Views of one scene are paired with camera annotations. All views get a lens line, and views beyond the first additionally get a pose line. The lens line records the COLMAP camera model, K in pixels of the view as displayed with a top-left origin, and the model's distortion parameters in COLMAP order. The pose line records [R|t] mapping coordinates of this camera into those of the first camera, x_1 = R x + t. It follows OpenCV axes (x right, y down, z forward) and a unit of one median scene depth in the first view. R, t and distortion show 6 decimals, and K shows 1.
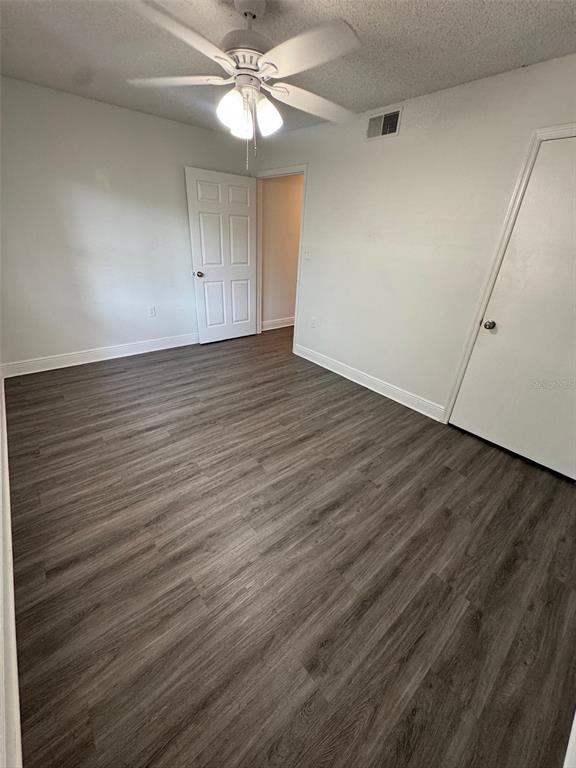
lens RADIAL K [[306.2, 0, 287.0], [0, 306.2, 385.4], [0, 0, 1]] dist [-0.002023, -0.000274]
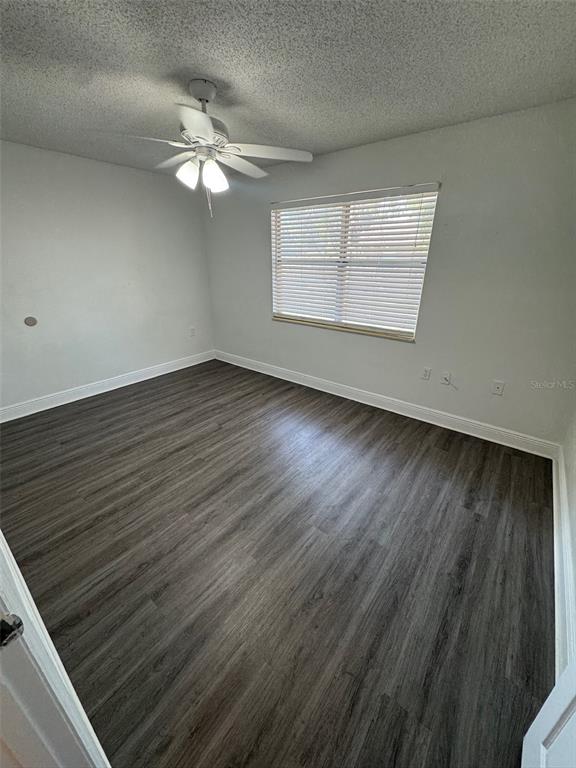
lens RADIAL K [[306.2, 0, 287.5], [0, 306.2, 383.6], [0, 0, 1]] dist [-0.002023, -0.000274]
pose [[-0.978571, 0.021796, -0.204755, -0.091536], [-0.139591, 0.660788, 0.737478, -0.801655], [0.151373, 0.750256, -0.643585, 1.542012]]
